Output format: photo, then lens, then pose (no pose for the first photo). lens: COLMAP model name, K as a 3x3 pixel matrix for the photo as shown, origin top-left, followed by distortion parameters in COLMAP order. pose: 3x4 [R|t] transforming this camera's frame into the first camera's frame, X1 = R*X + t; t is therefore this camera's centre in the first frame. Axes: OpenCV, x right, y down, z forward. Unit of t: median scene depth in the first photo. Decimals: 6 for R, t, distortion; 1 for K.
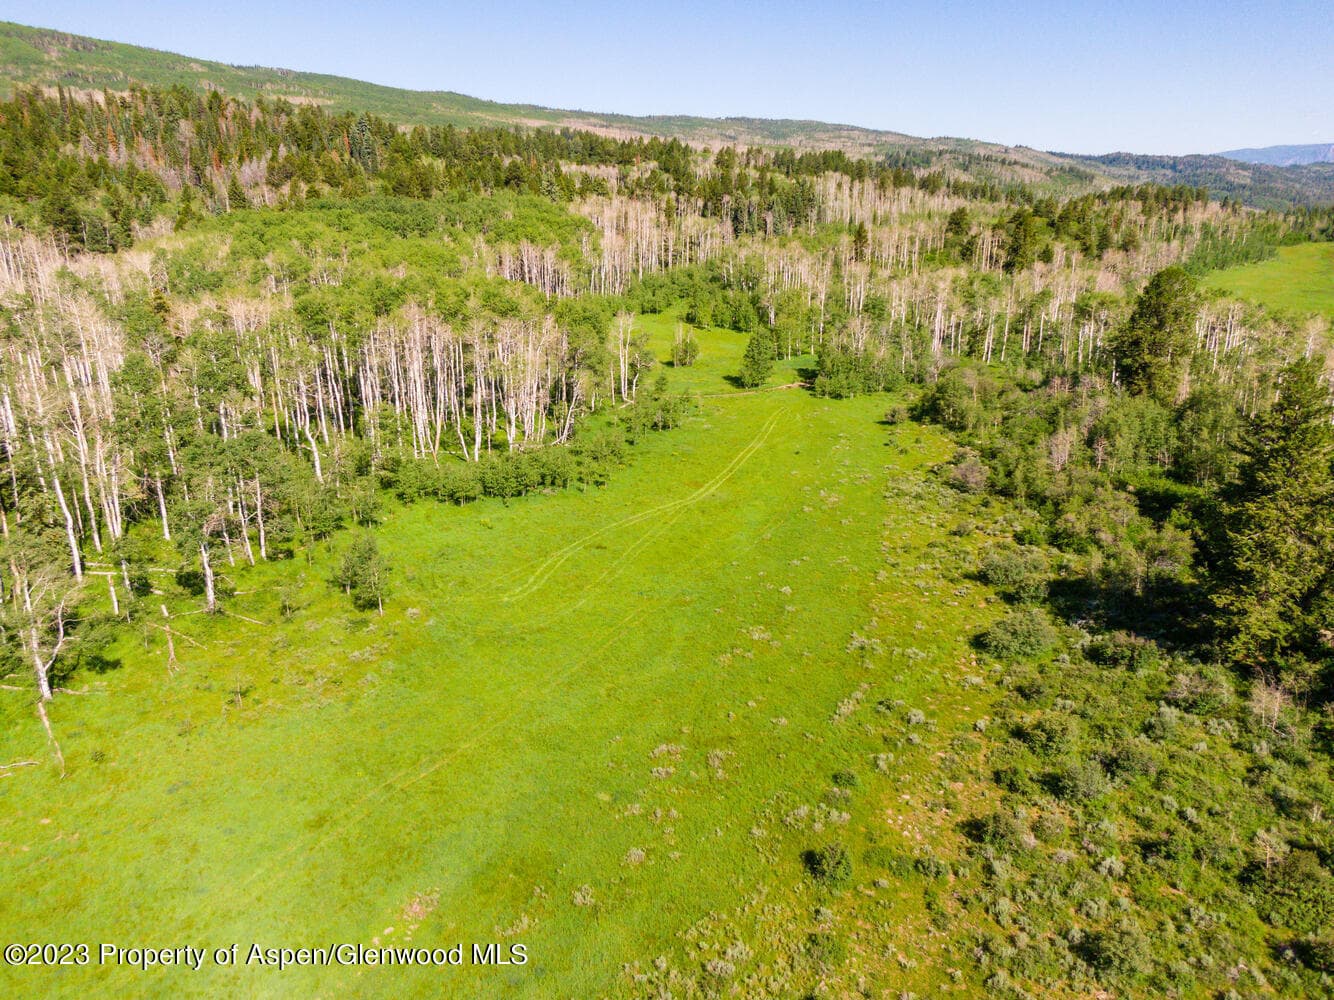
lens RADIAL K [[972.2, 0, 667.0], [0, 972.2, 500.0], [0, 0, 1]] dist [0.001144, 0.002317]
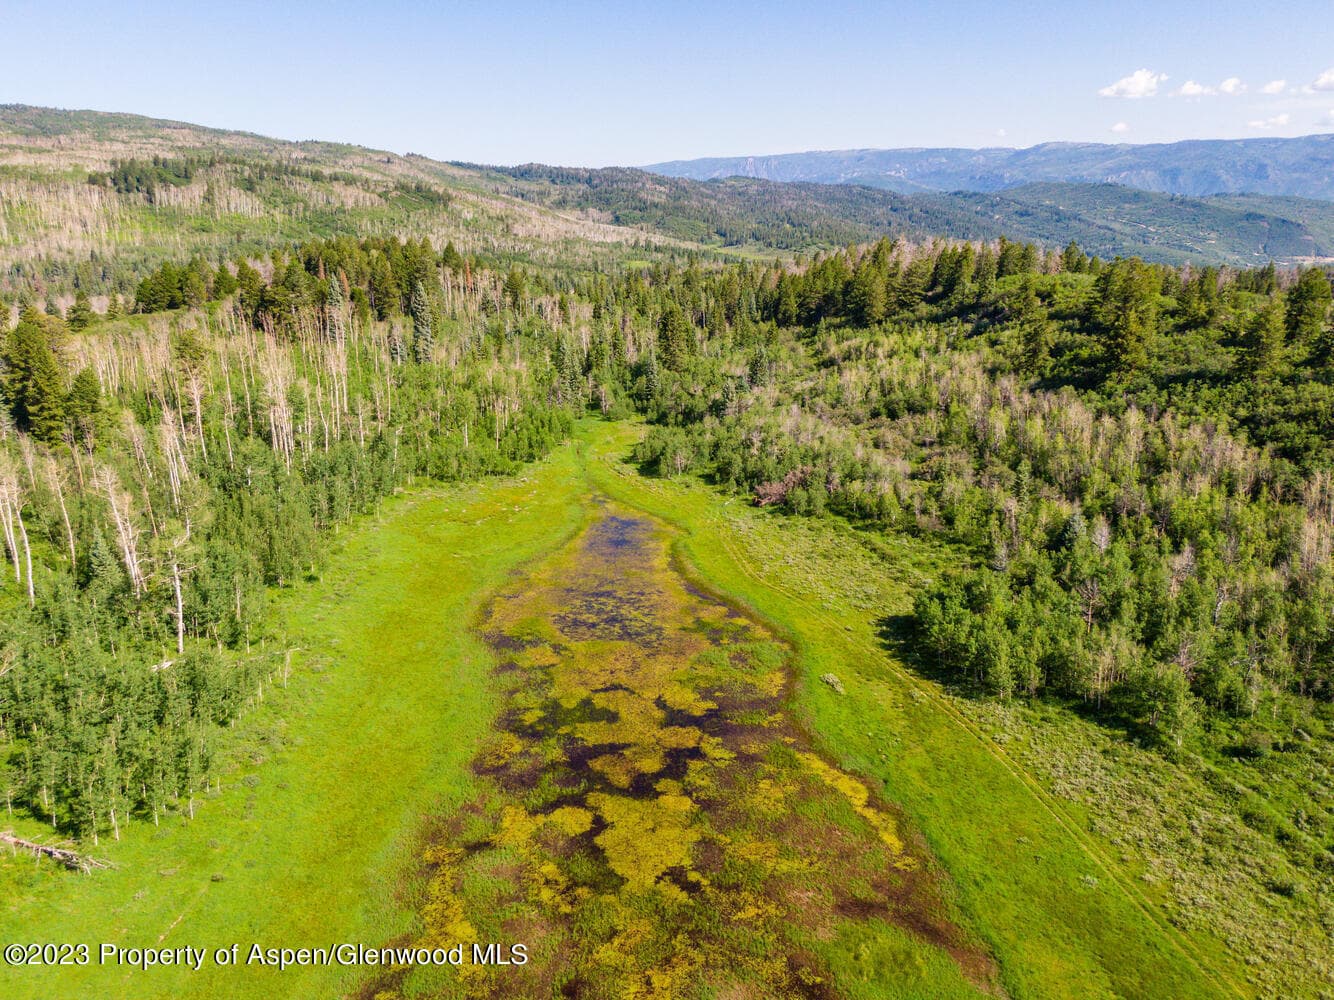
lens RADIAL K [[972.2, 0, 667.0], [0, 972.2, 500.0], [0, 0, 1]] dist [0.001144, 0.002317]
pose [[0.886076, -0.140775, 0.441647, 0.172110], [0.143504, 0.989270, 0.027418, -0.080462], [-0.440768, 0.039084, 0.896770, 0.217886]]
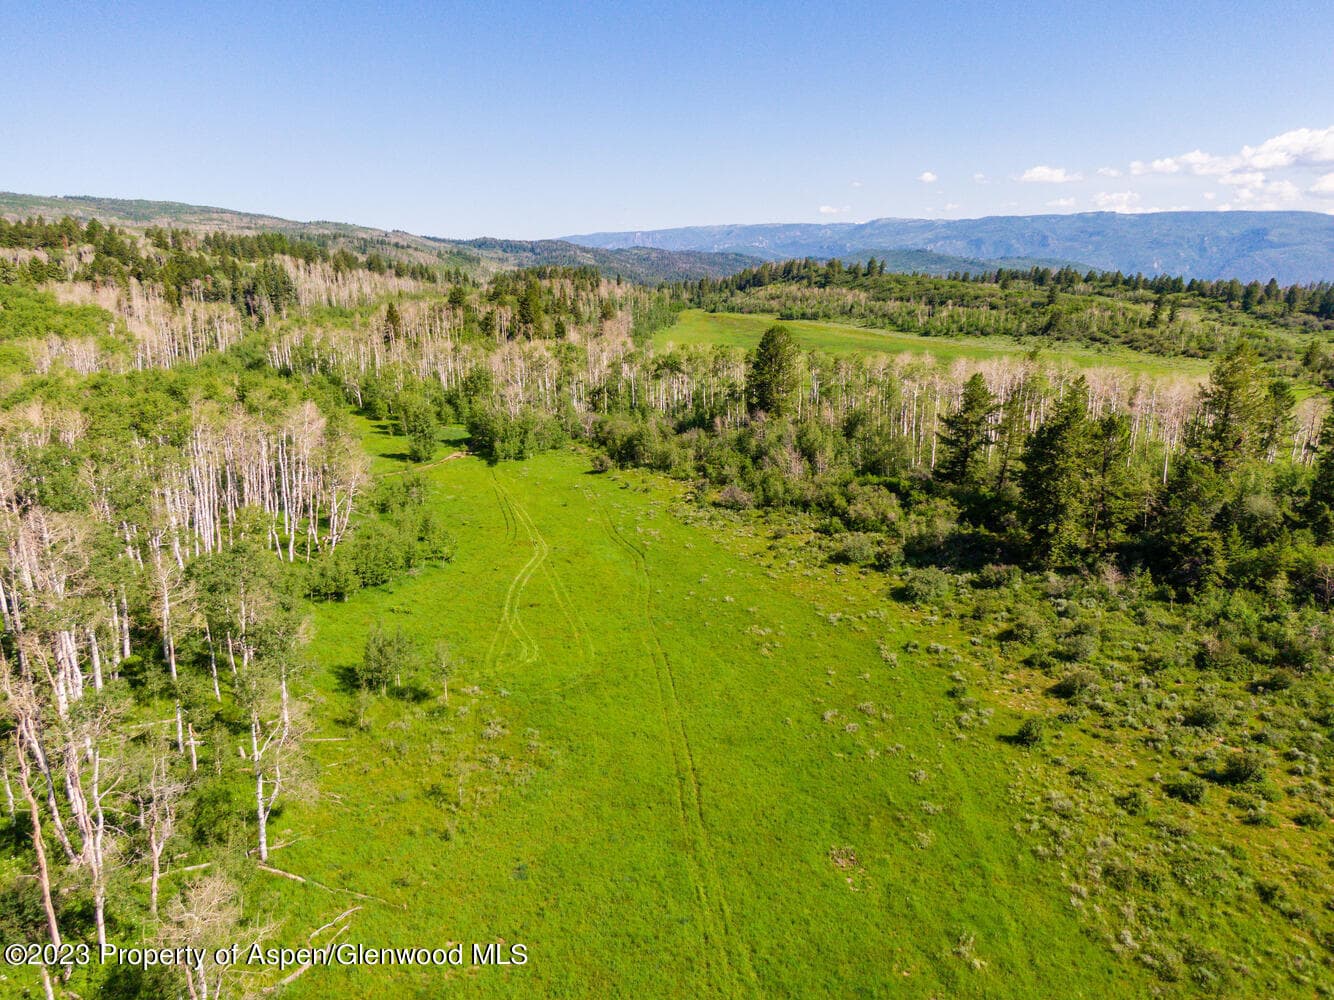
lens RADIAL K [[972.2, 0, 667.0], [0, 972.2, 500.0], [0, 0, 1]] dist [0.001144, 0.002317]
pose [[0.818510, -0.143709, 0.556227, -0.029423], [0.186937, 0.982140, -0.021336, -0.000722], [-0.543227, 0.121443, 0.830756, 0.002188]]
